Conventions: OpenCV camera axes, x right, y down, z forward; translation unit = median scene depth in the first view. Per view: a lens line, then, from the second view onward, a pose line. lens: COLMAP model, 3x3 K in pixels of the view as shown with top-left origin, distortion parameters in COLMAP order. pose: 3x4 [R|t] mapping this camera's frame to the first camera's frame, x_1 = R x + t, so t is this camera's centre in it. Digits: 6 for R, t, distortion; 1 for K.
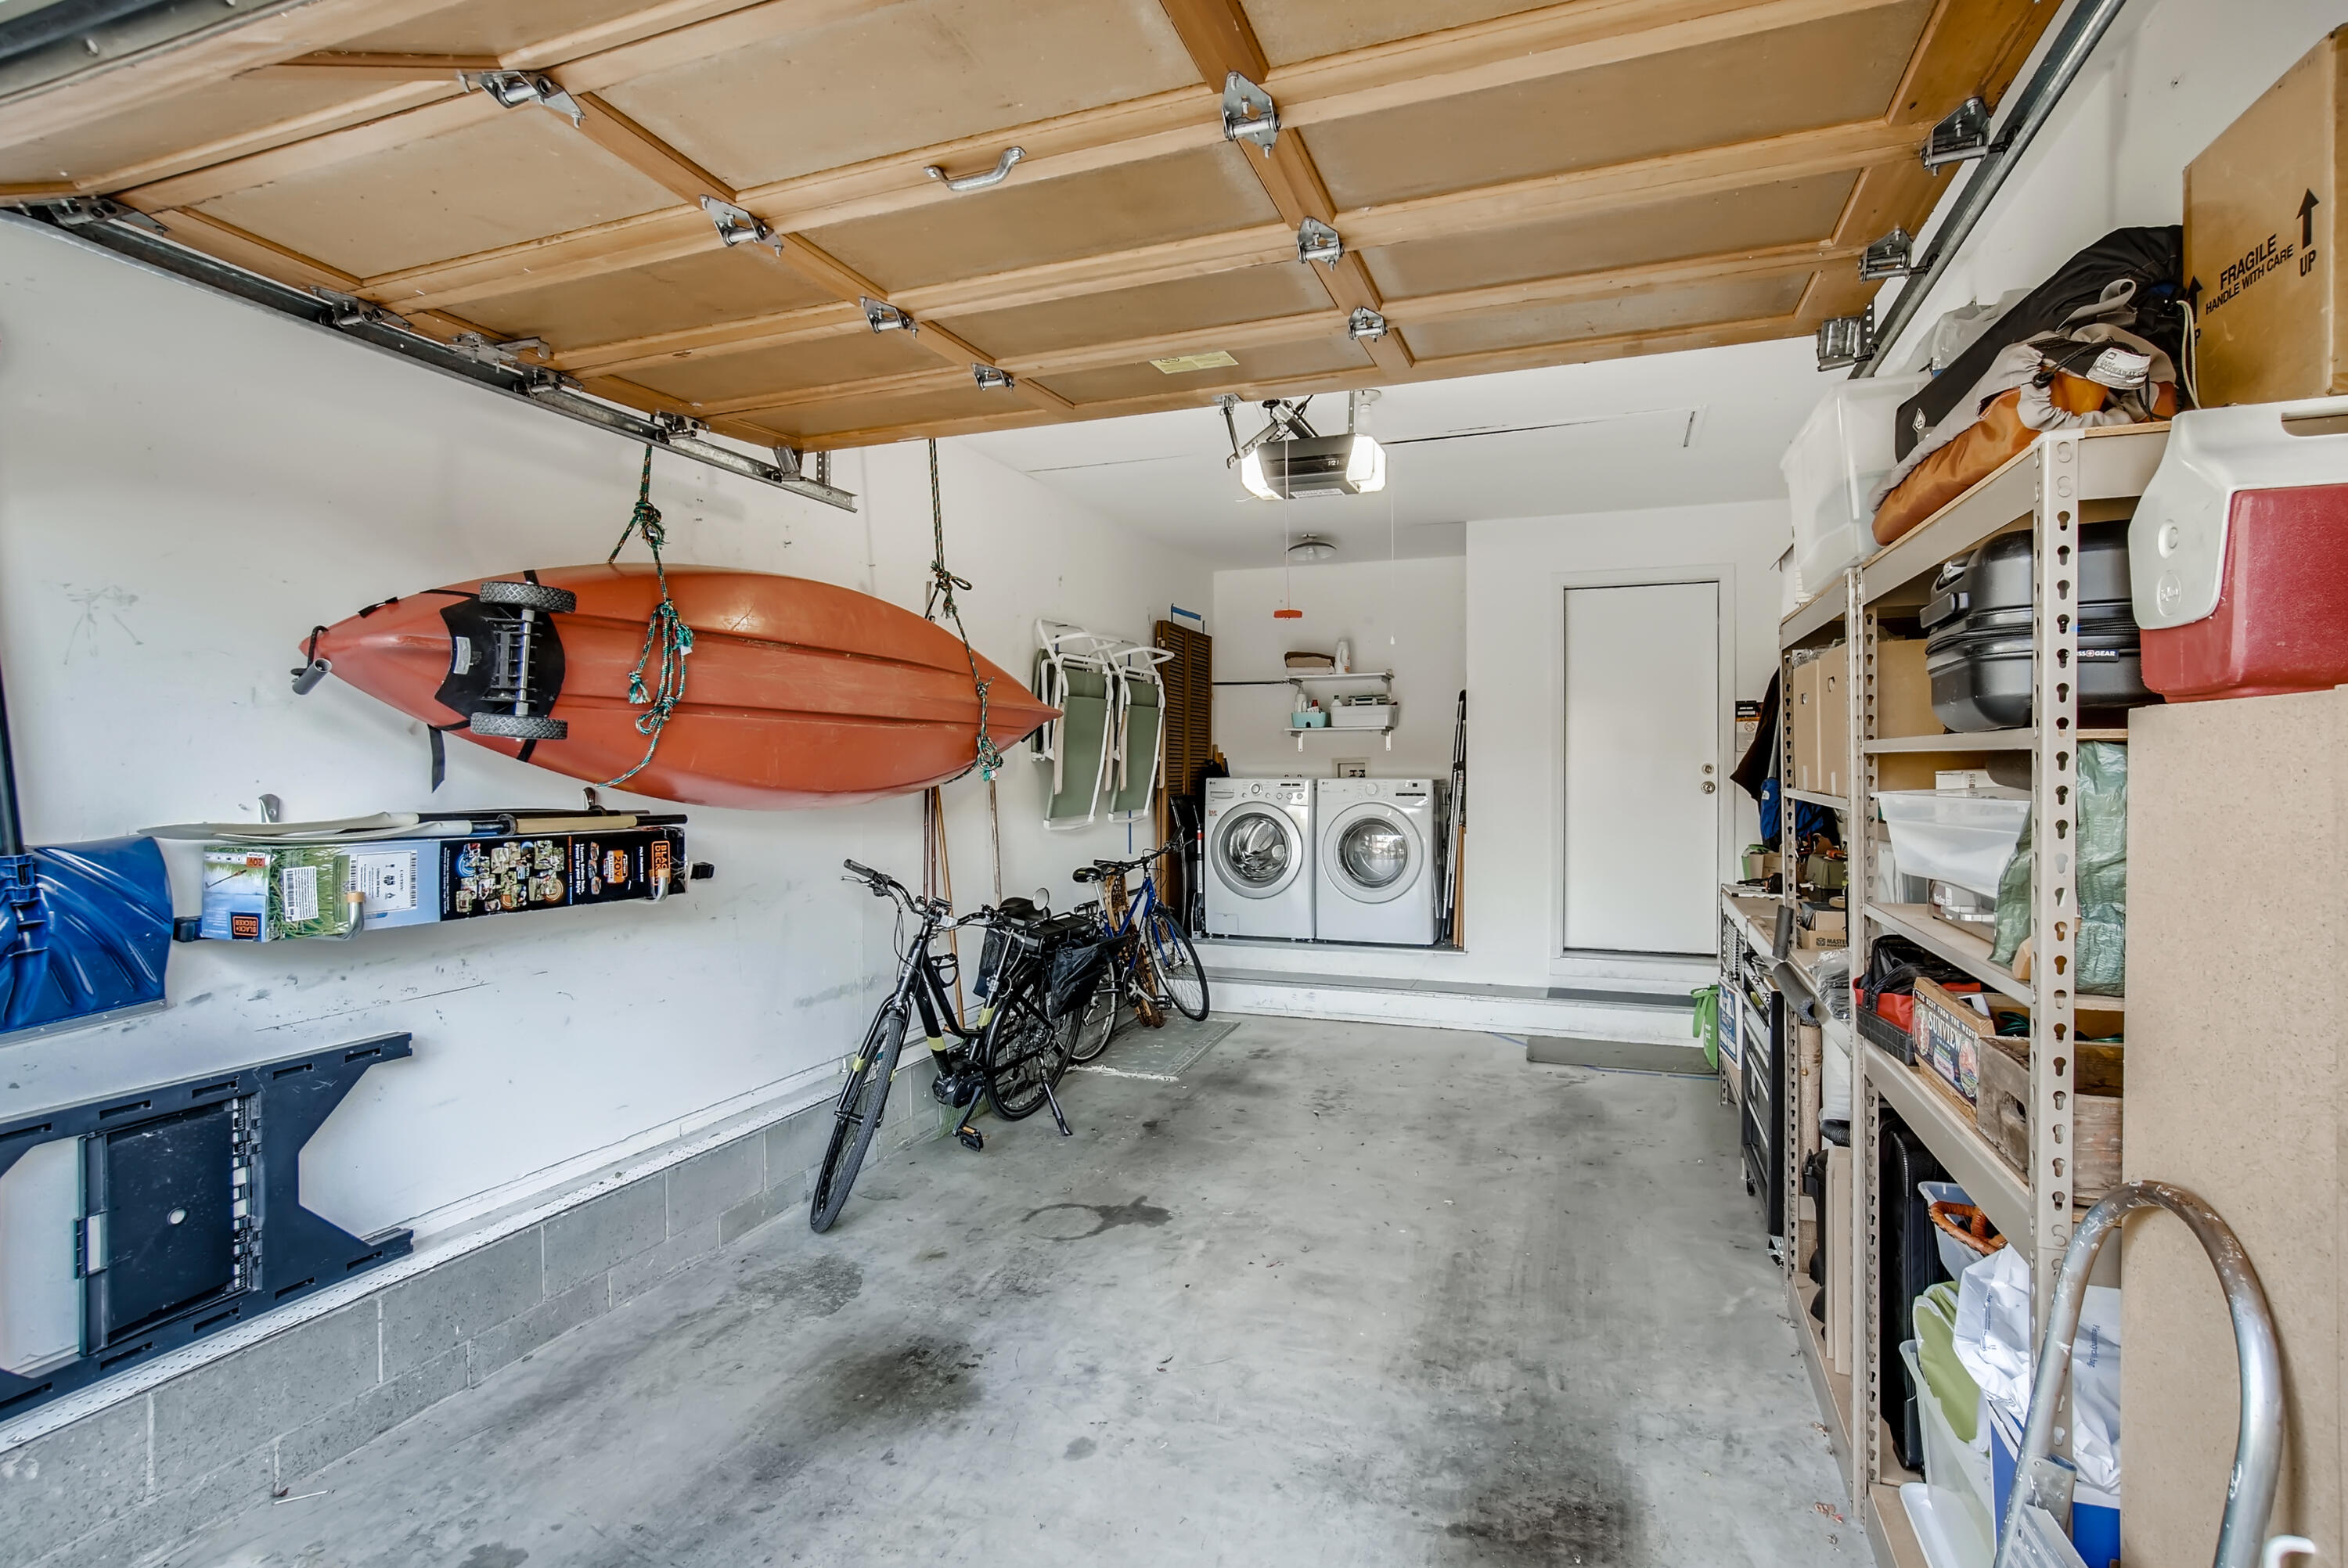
lens RADIAL K [[1124.5, 0, 1174.0], [0, 1124.5, 784.0], [0, 0, 1]] dist [-0.029344, 0.000902]
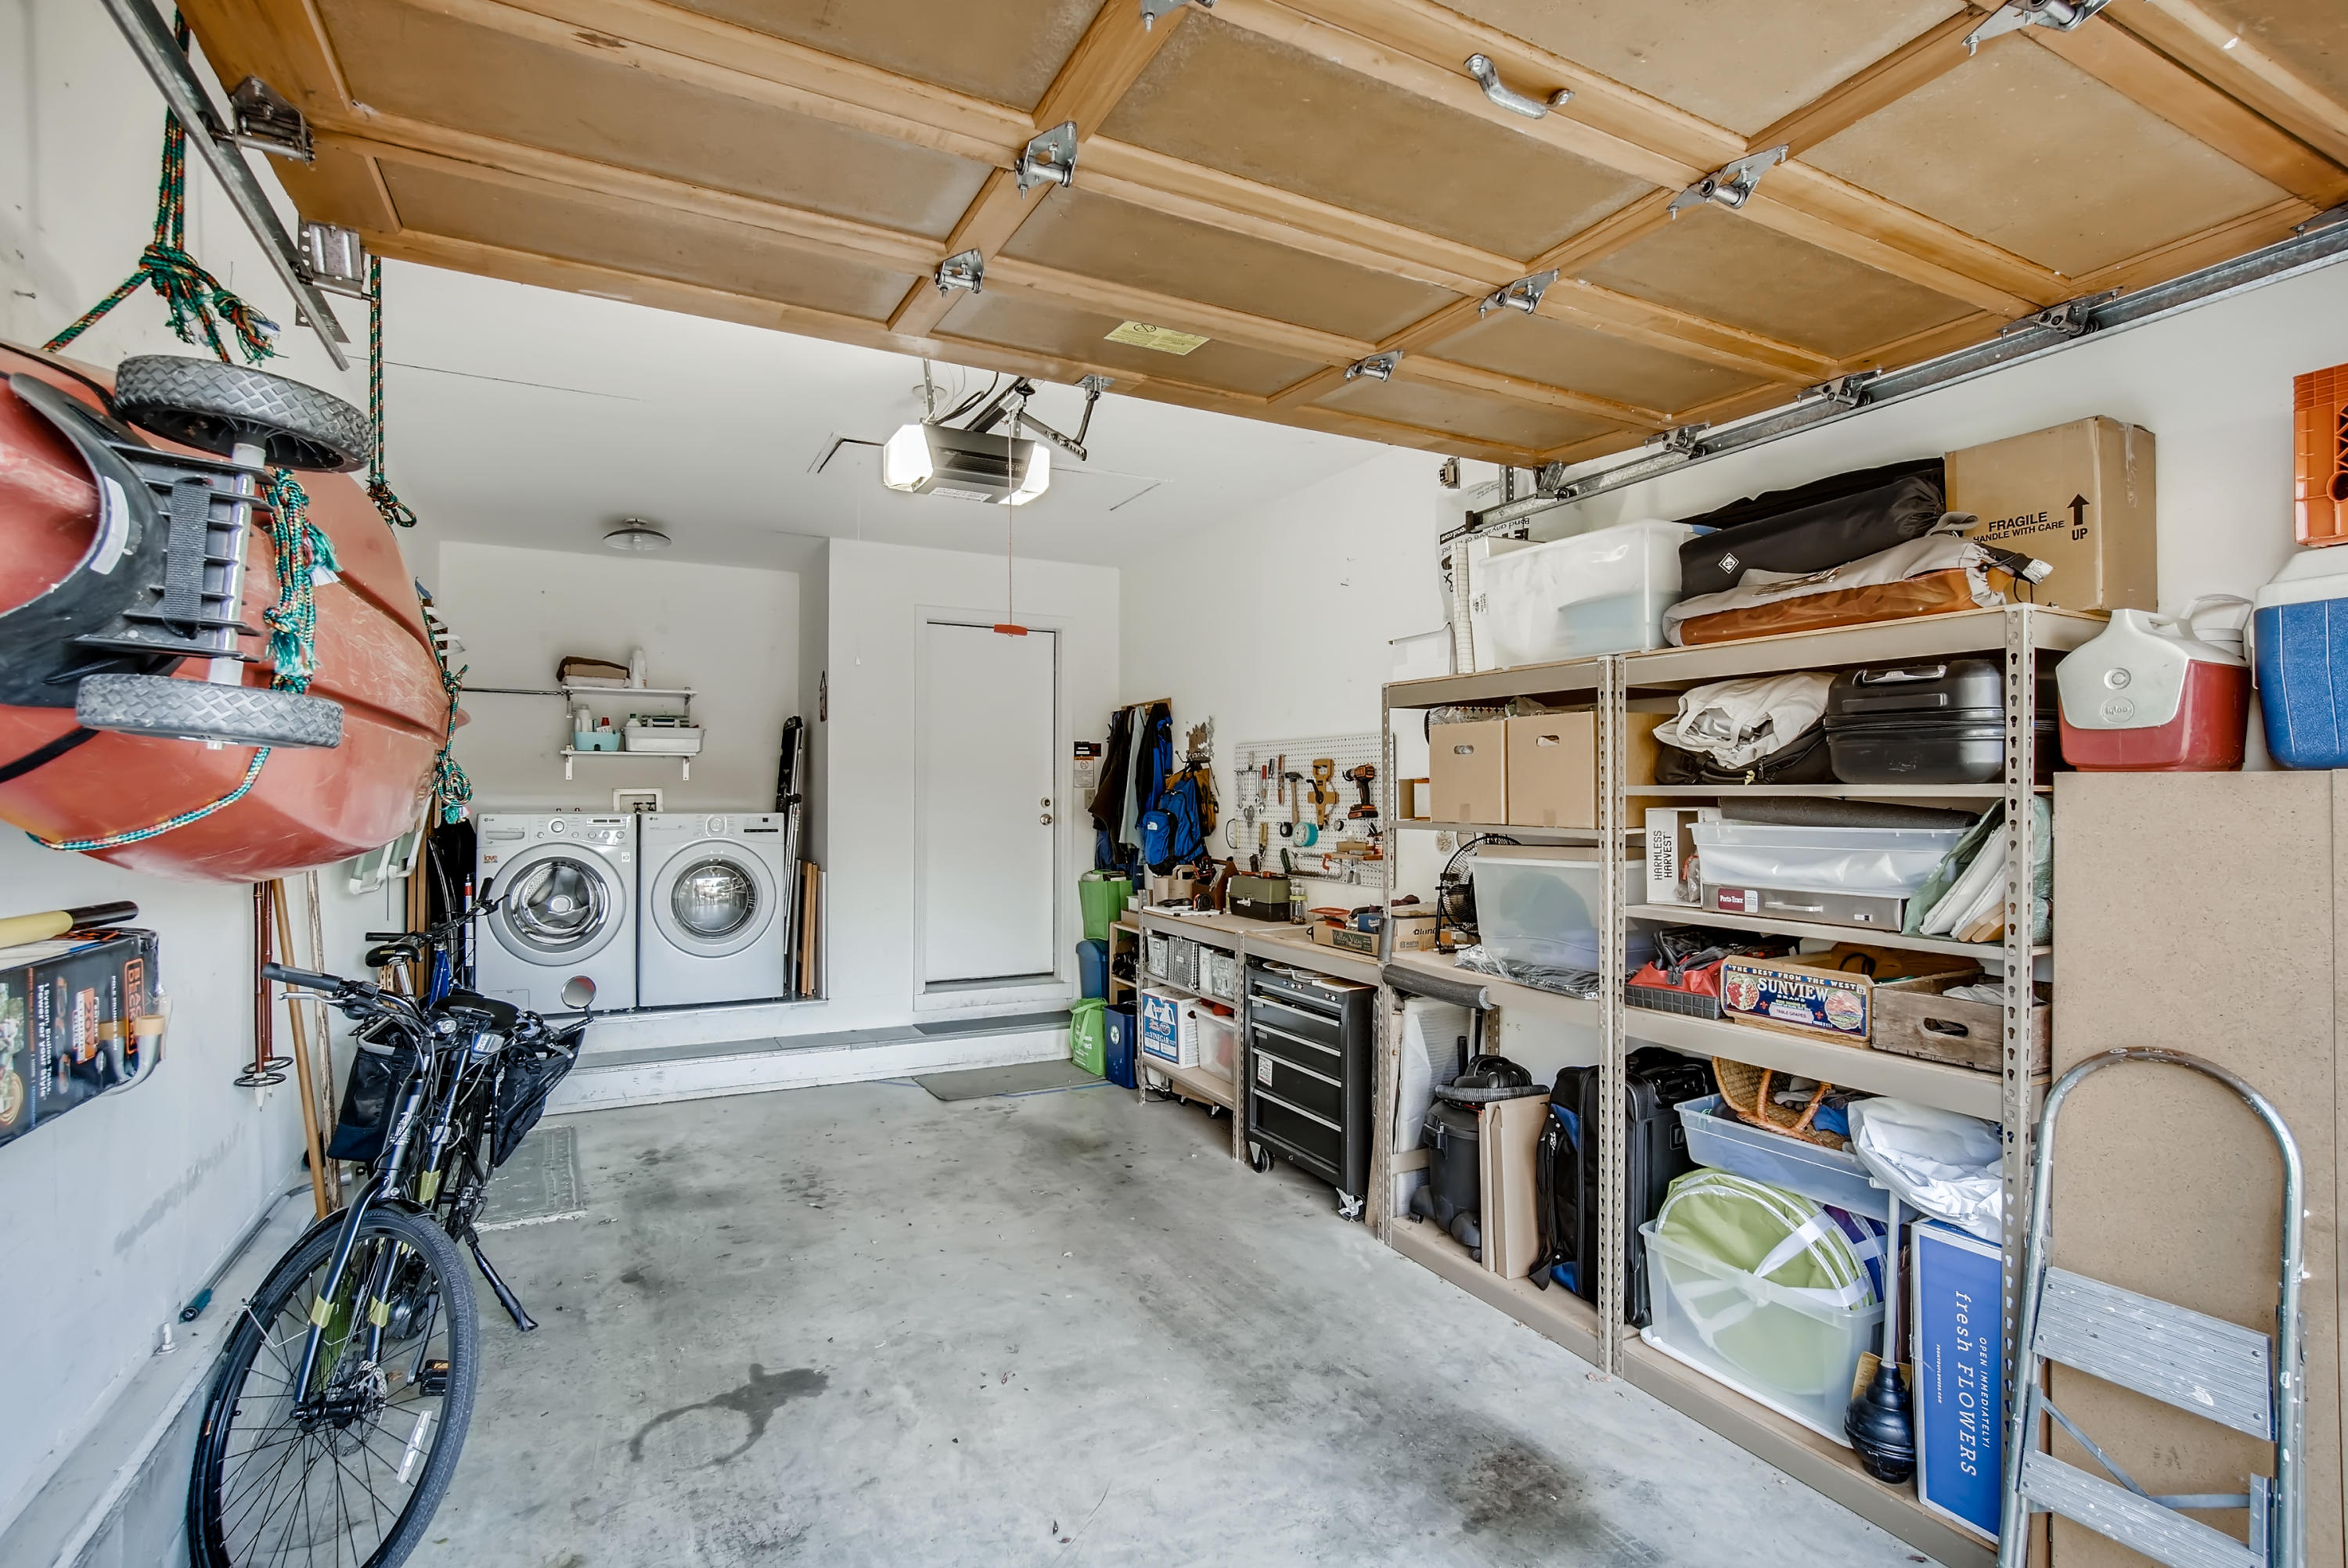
lens RADIAL K [[1124.5, 0, 1174.0], [0, 1124.5, 784.0], [0, 0, 1]] dist [-0.029344, 0.000902]
pose [[0.661112, 0.014361, 0.750149, -0.392403], [0.006499, 0.999670, -0.024865, -0.005435], [-0.750259, 0.021314, 0.660801, 0.266975]]
